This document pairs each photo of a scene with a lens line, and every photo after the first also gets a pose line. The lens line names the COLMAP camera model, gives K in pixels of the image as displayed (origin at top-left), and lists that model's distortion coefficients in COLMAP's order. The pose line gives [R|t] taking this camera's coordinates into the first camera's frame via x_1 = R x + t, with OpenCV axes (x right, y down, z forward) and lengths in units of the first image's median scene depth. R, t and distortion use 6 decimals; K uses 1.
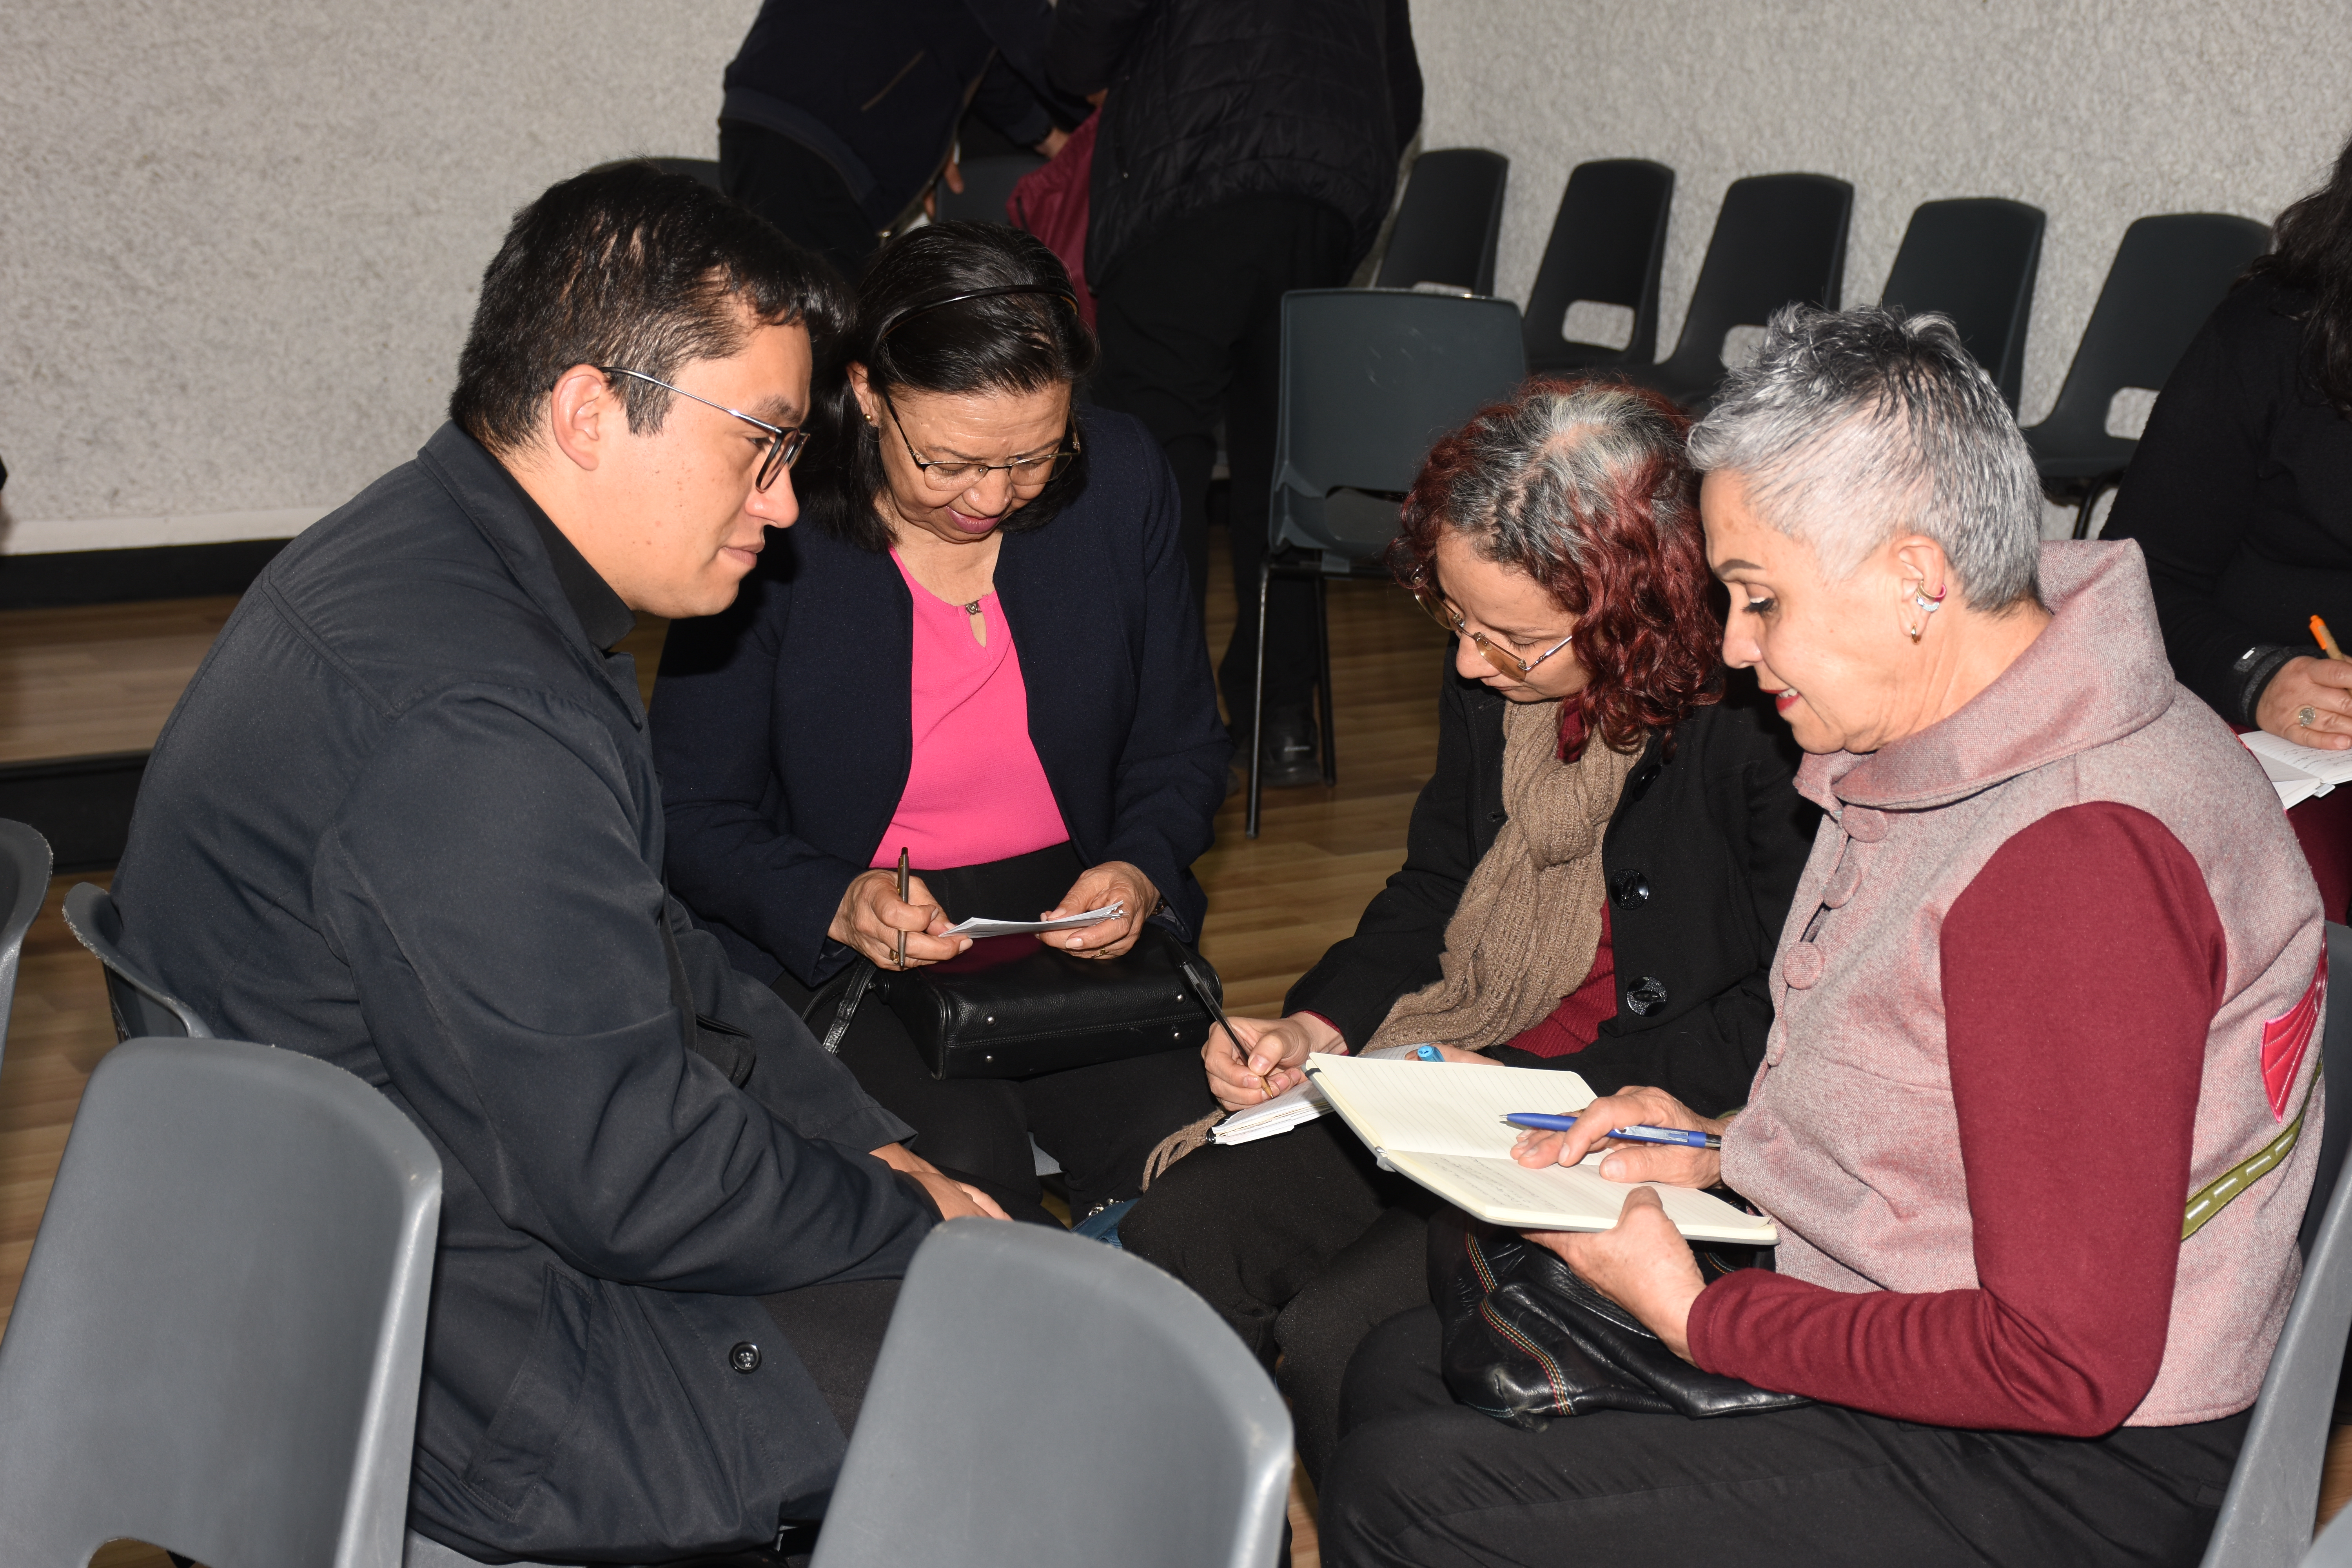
lens RADIAL K [[3722.7, 0, 1176.6], [0, 3722.7, 785.0], [0, 0, 1]] dist [0.347705, 0.000000]
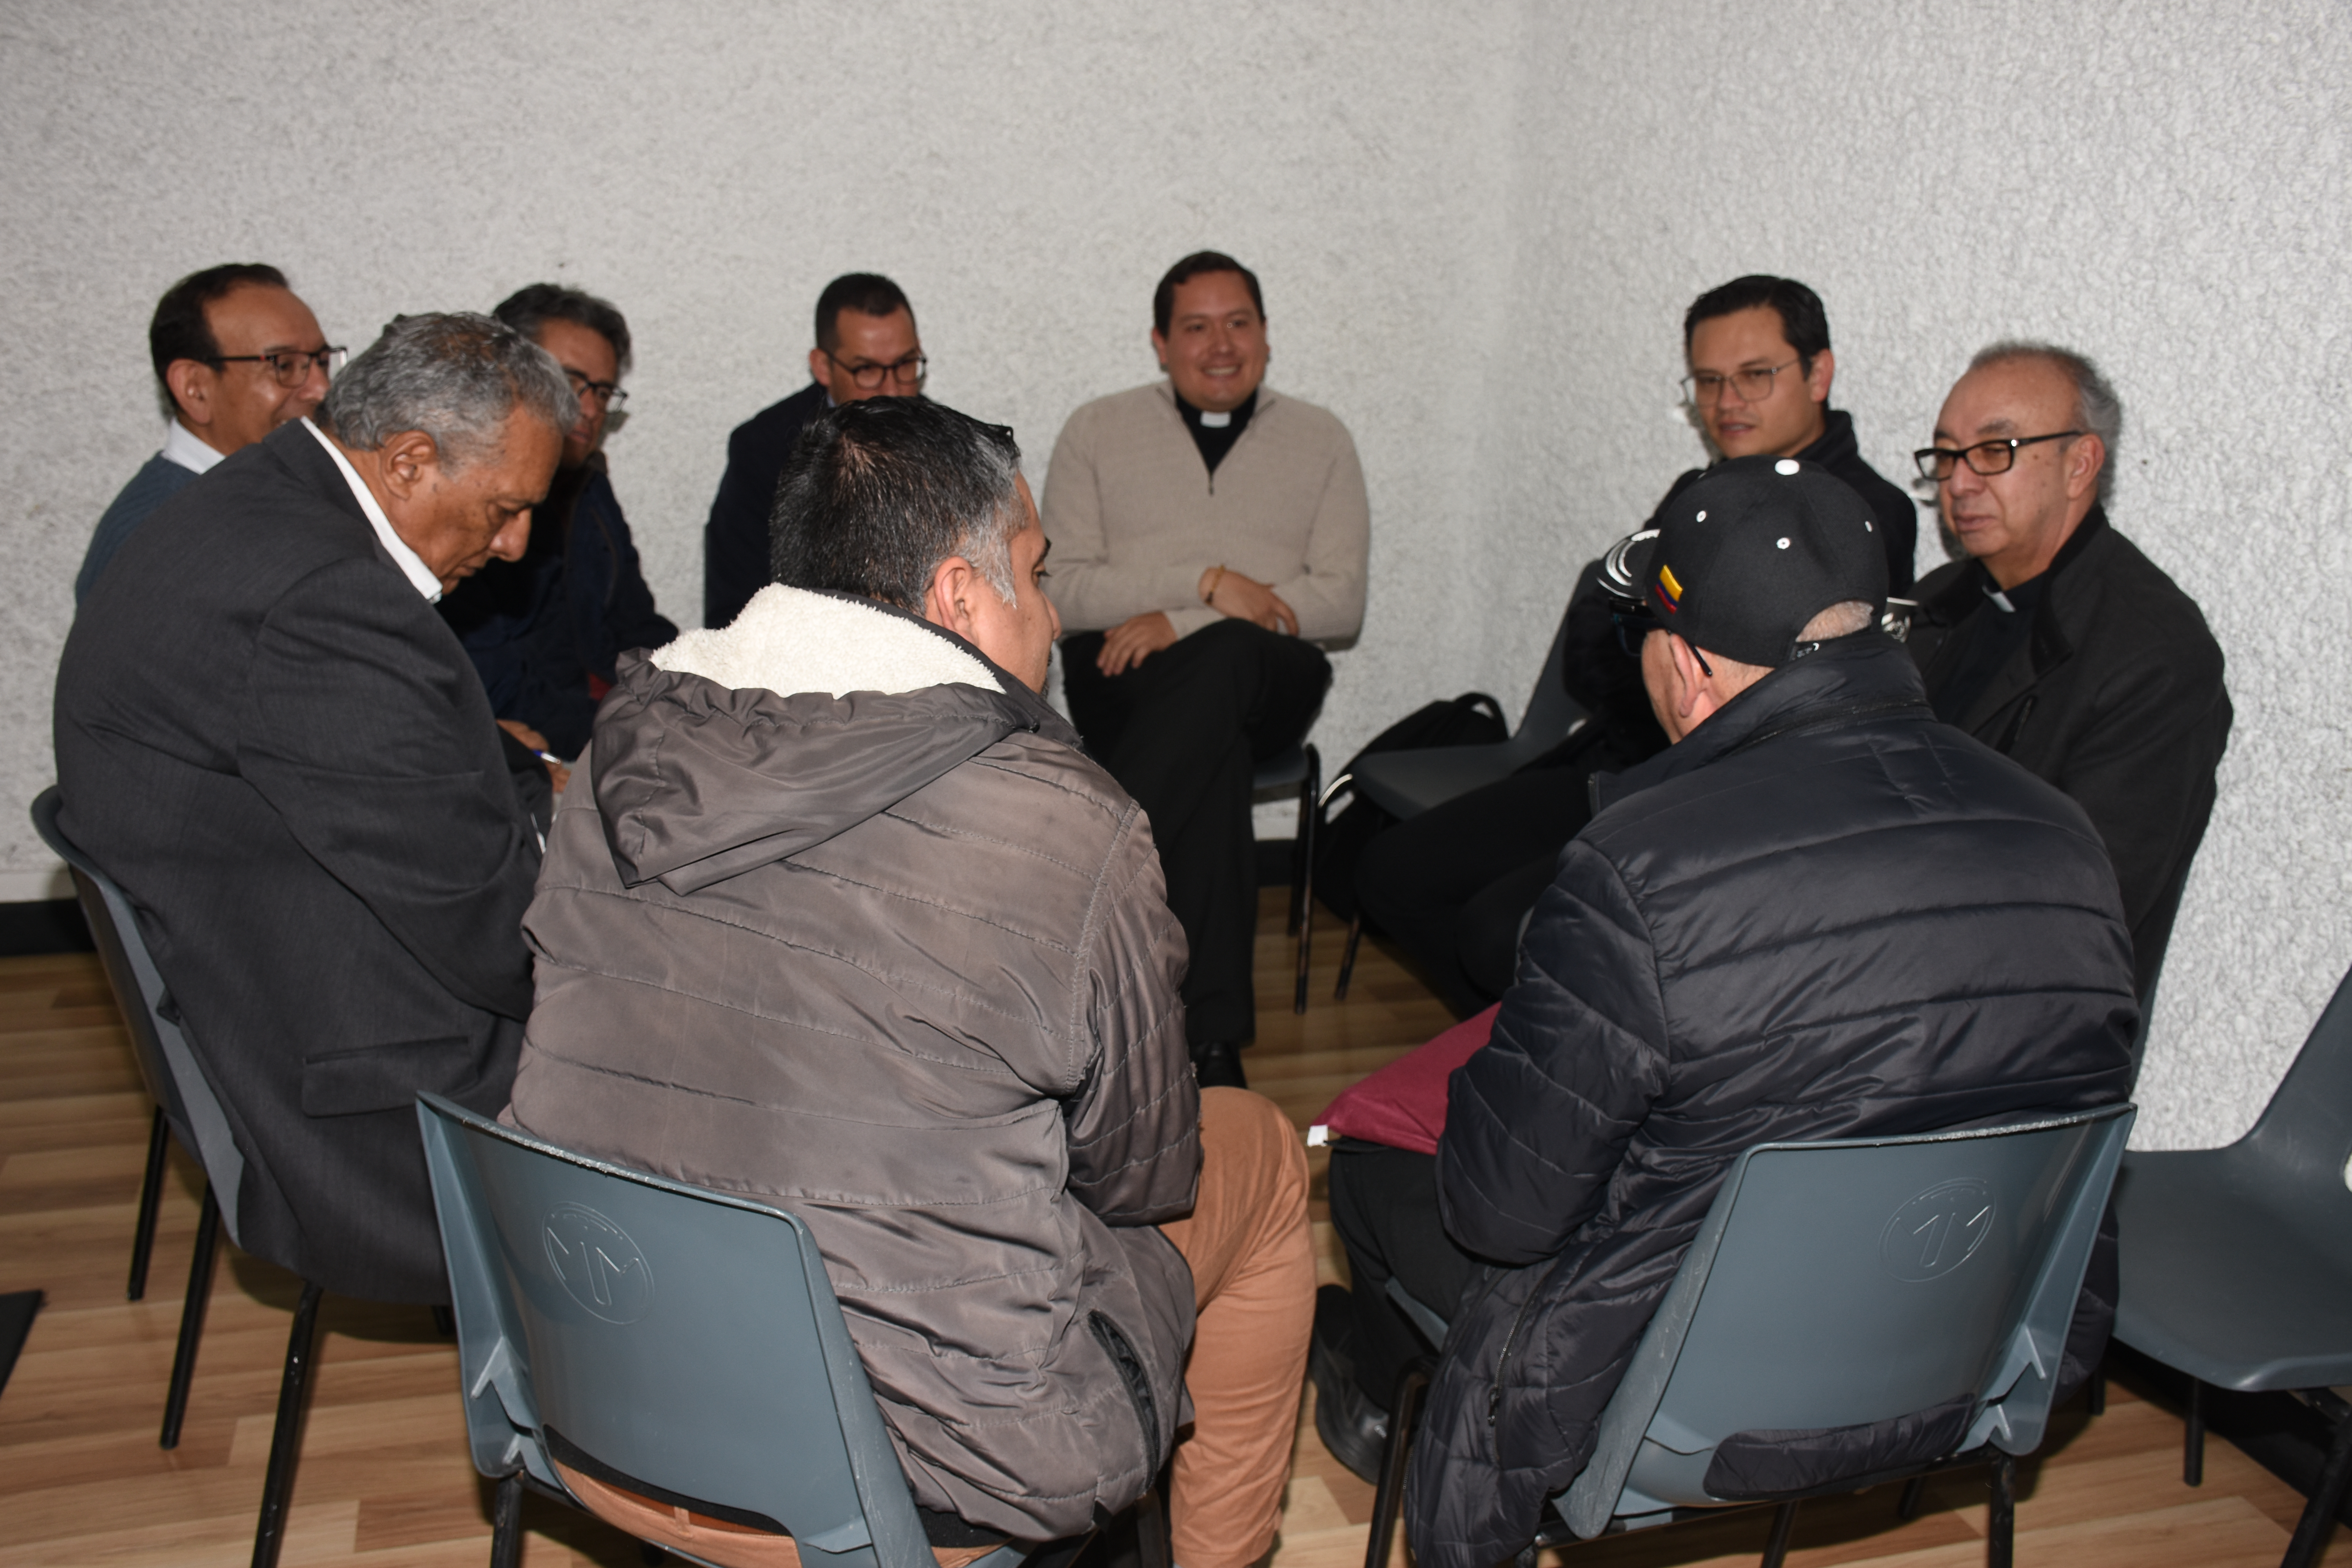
lens RADIAL K [[2088.8, 0, 1174.3], [0, 2088.8, 792.0], [0, 0, 1]] dist [-0.005328, 0.016627]
pose [[0.976411, 0.086298, -0.197926, 0.111282], [-0.076460, 0.995452, 0.056834, -0.144319], [0.201931, -0.040360, 0.978568, 0.553895]]
